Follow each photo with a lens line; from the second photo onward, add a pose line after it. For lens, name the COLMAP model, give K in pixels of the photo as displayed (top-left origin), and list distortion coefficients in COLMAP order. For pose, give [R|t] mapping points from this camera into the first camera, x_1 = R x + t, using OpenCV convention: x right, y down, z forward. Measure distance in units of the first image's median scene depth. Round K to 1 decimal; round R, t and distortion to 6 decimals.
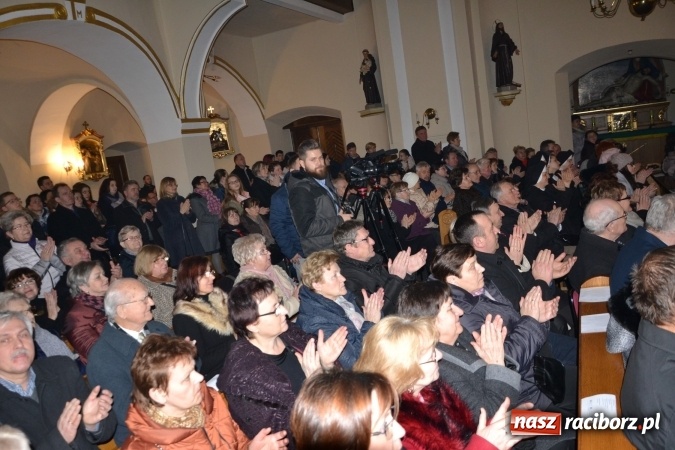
lens RADIAL K [[531.5, 0, 339.7], [0, 531.5, 224.6], [0, 0, 1]] dist [-0.049449, 0.018289]
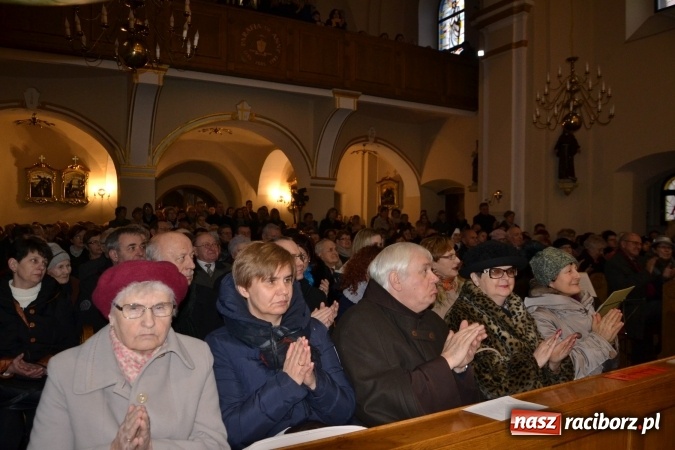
lens RADIAL K [[531.5, 0, 332.4], [0, 531.5, 218.7], [0, 0, 1]] dist [-0.049449, 0.018289]
pose [[0.793655, 0.148932, -0.589857, 0.592128], [-0.221488, 0.973768, -0.052148, -0.004034], [0.566617, 0.172033, 0.805822, -0.200428]]
